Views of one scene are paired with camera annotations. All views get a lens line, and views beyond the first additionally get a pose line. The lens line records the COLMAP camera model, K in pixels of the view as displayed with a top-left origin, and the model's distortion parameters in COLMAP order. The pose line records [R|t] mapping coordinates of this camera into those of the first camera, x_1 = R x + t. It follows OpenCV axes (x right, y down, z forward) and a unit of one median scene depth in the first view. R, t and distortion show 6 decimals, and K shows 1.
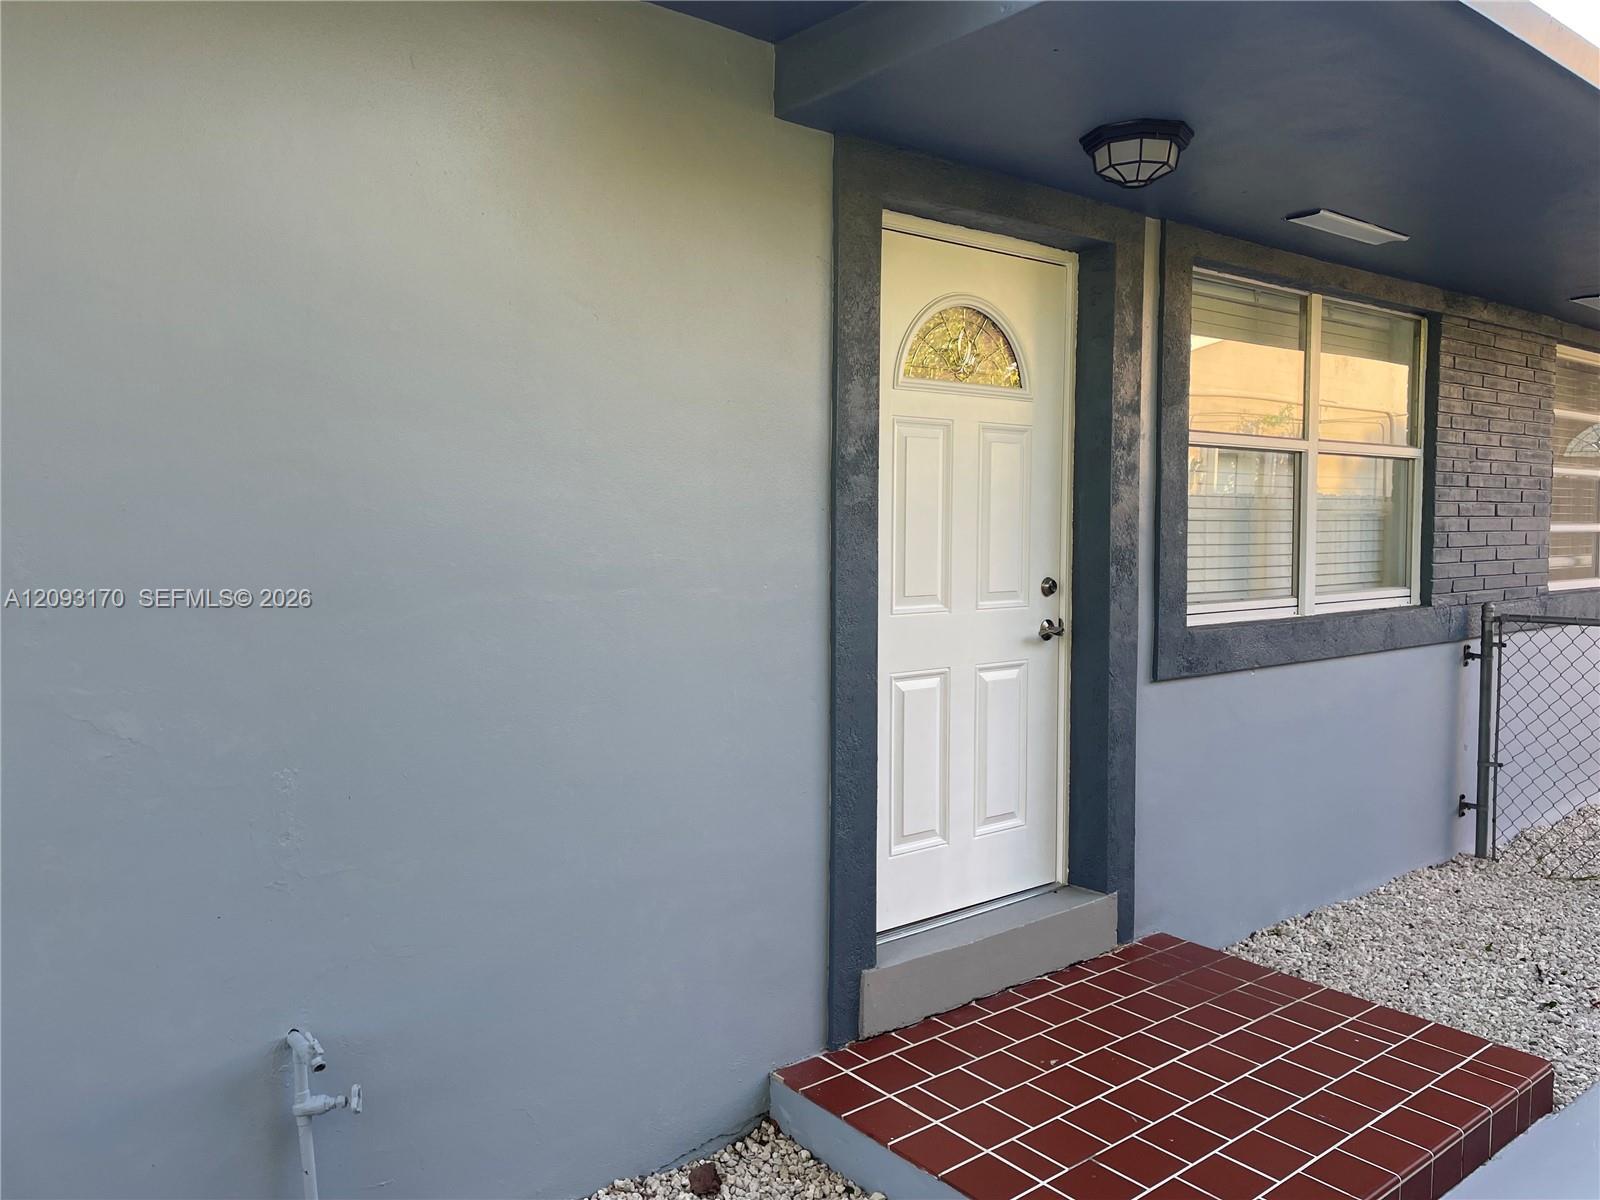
lens RADIAL K [[1202.6, 0, 799.2], [0, 1202.6, 587.0], [0, 0, 1]] dist [0.034203, -0.000702]
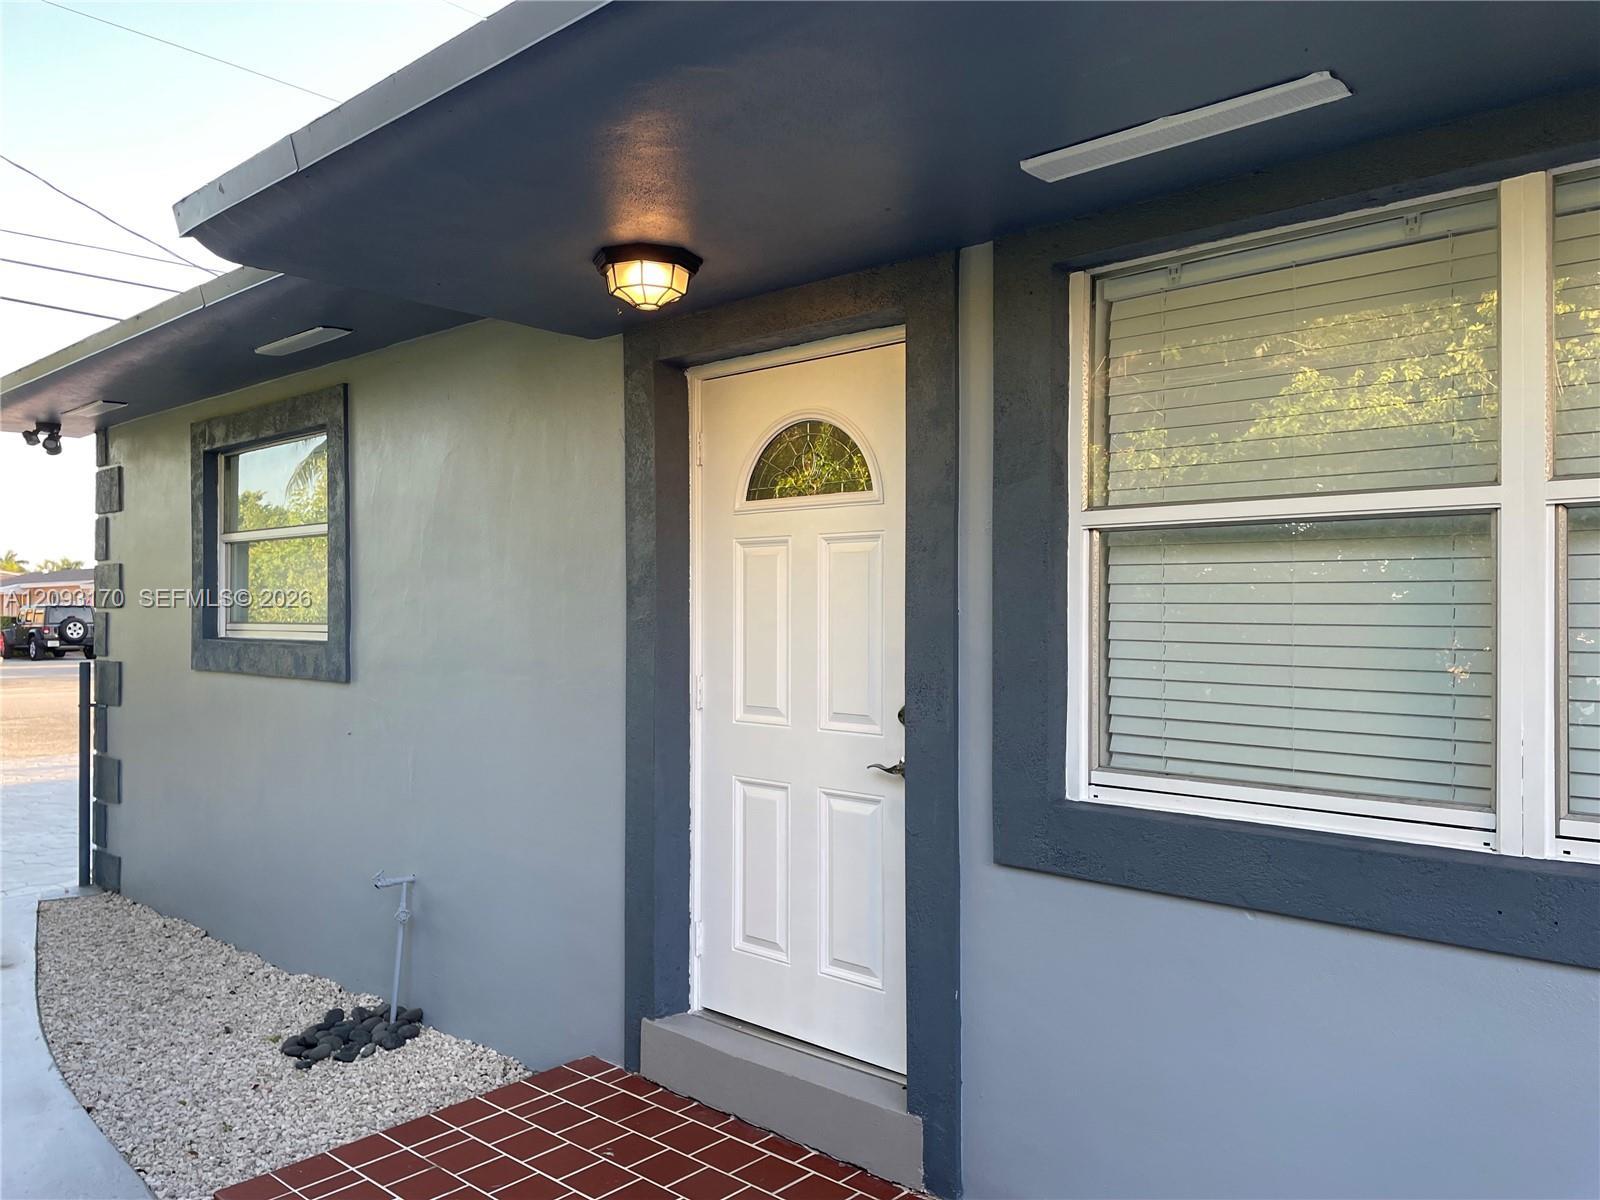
lens RADIAL K [[1202.6, 0, 796.3], [0, 1202.6, 612.9], [0, 0, 1]] dist [0.034203, -0.000702]
pose [[0.141446, -0.007065, -0.989921, 1.064339], [-0.061067, 0.998008, -0.015848, -0.056053], [0.988061, 0.062693, 0.140733, 0.823228]]
